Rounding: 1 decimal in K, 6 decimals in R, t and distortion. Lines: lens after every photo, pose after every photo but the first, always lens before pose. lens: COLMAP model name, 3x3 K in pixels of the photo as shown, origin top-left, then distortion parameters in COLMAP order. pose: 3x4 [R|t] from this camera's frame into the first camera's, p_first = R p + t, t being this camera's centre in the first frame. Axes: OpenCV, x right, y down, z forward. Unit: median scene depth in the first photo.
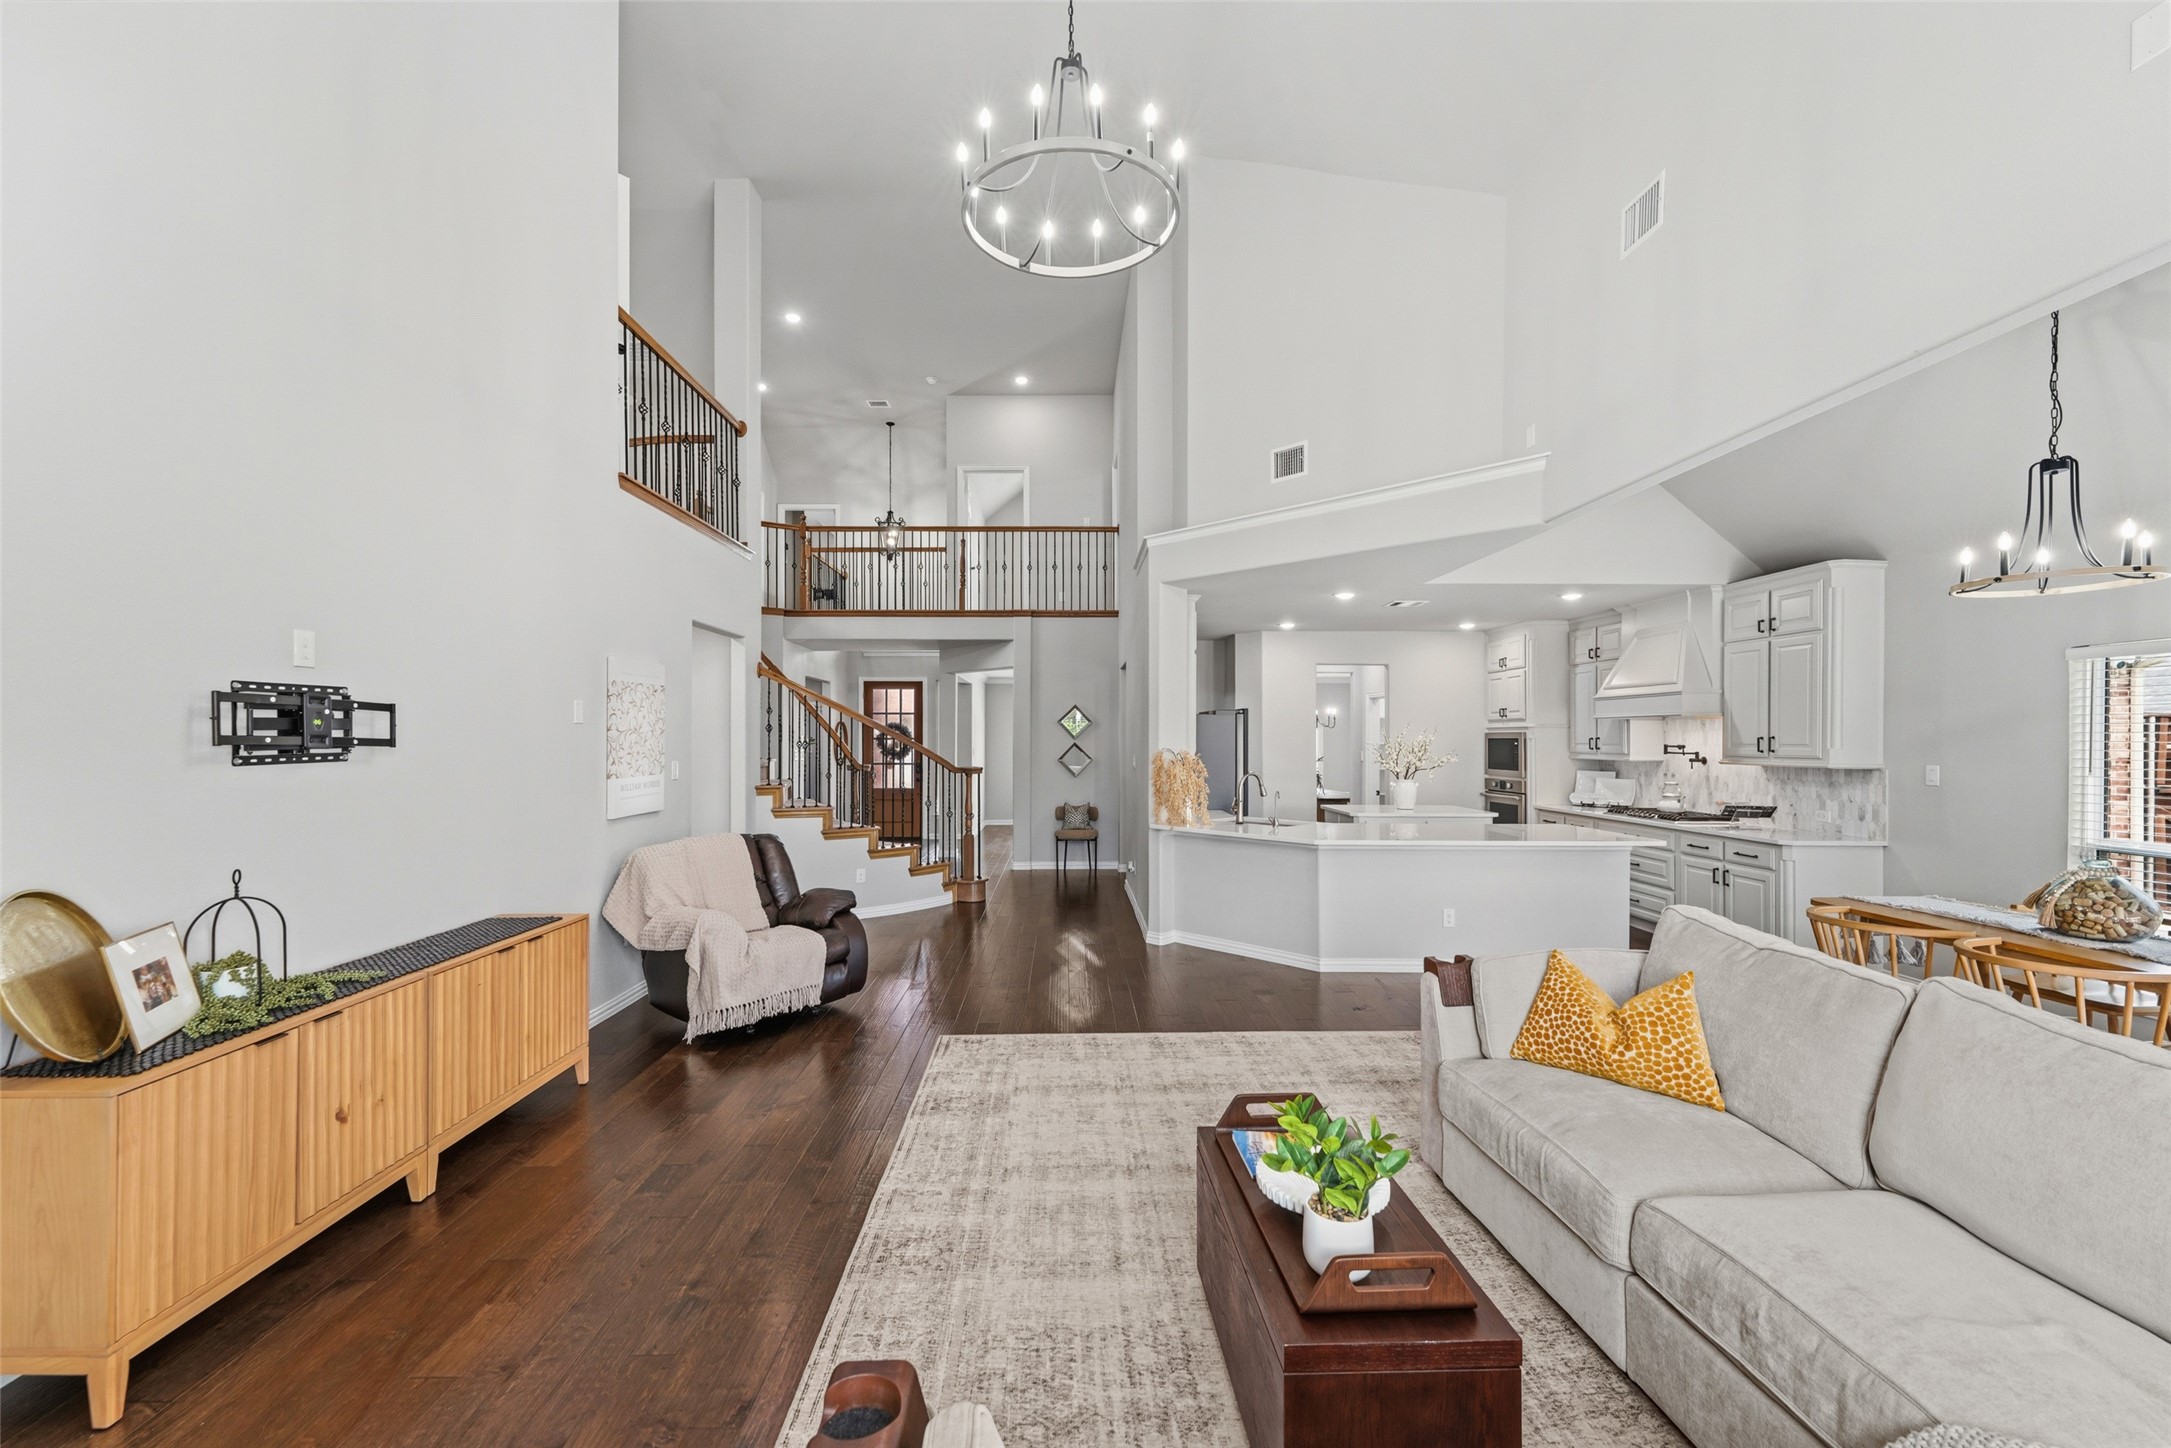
lens RADIAL K [[852.0, 0, 1072.9], [0, 852.0, 736.5], [0, 0, 1]] dist [0.000234, -0.000028]
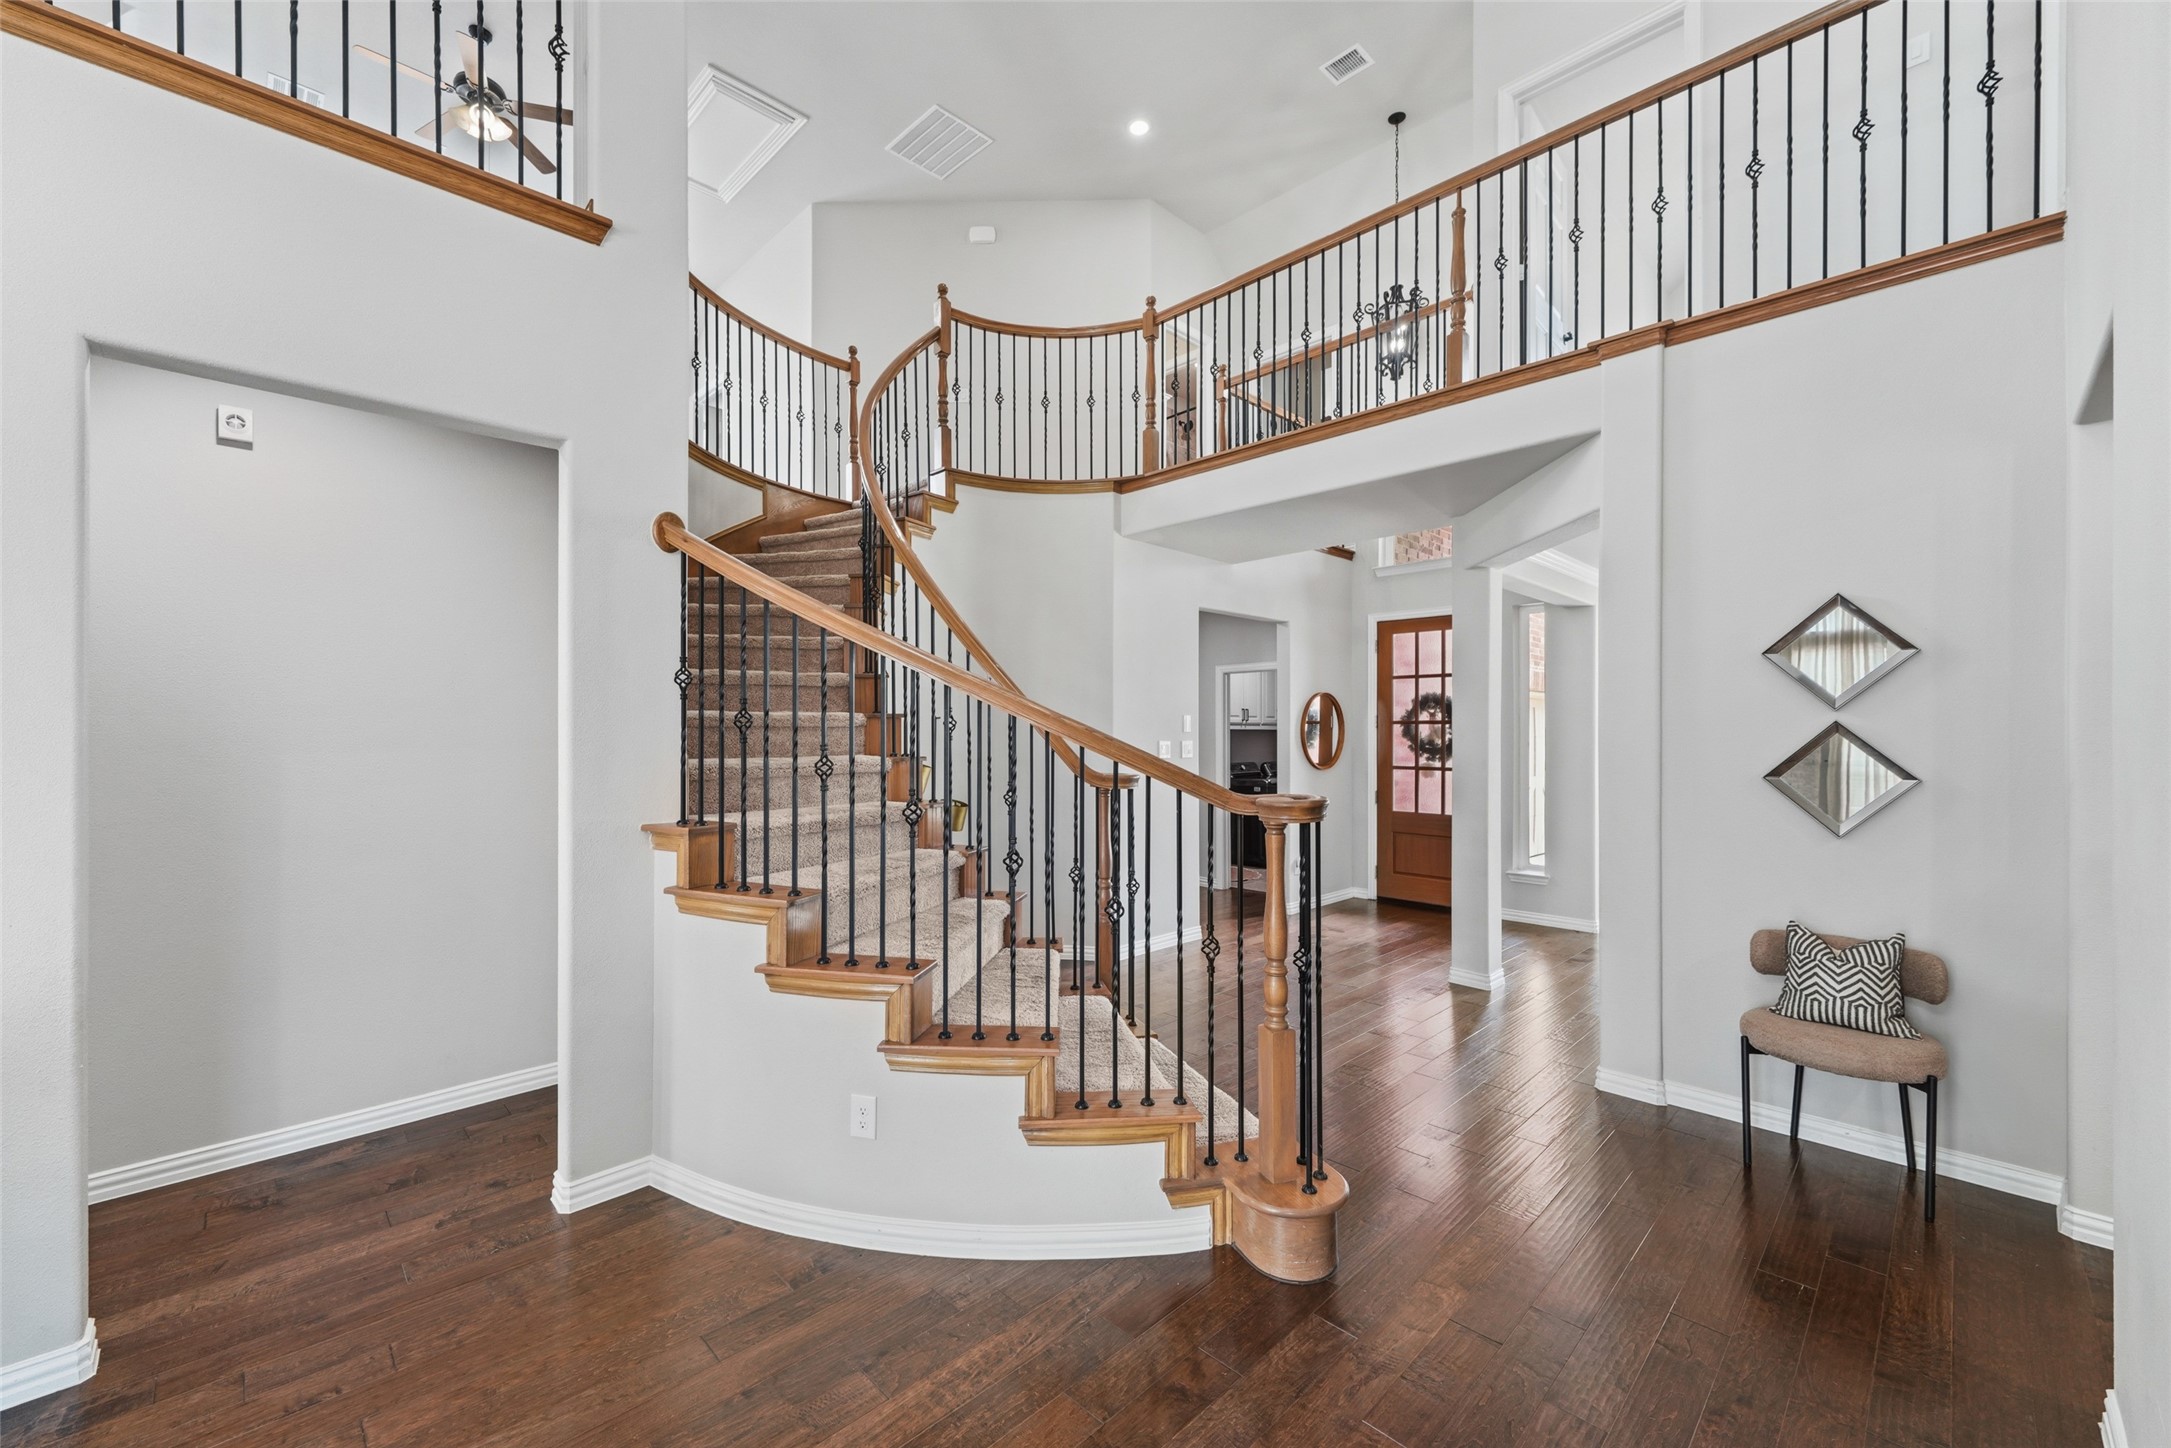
lens RADIAL K [[852.0, 0, 1072.9], [0, 852.0, 736.5], [0, 0, 1]] dist [0.000234, -0.000028]
pose [[0.690609, 0.002393, -0.723224, 0.032816], [0.002189, 0.999983, 0.005398, 0.010320], [0.723225, -0.005311, 0.690592, 0.599925]]
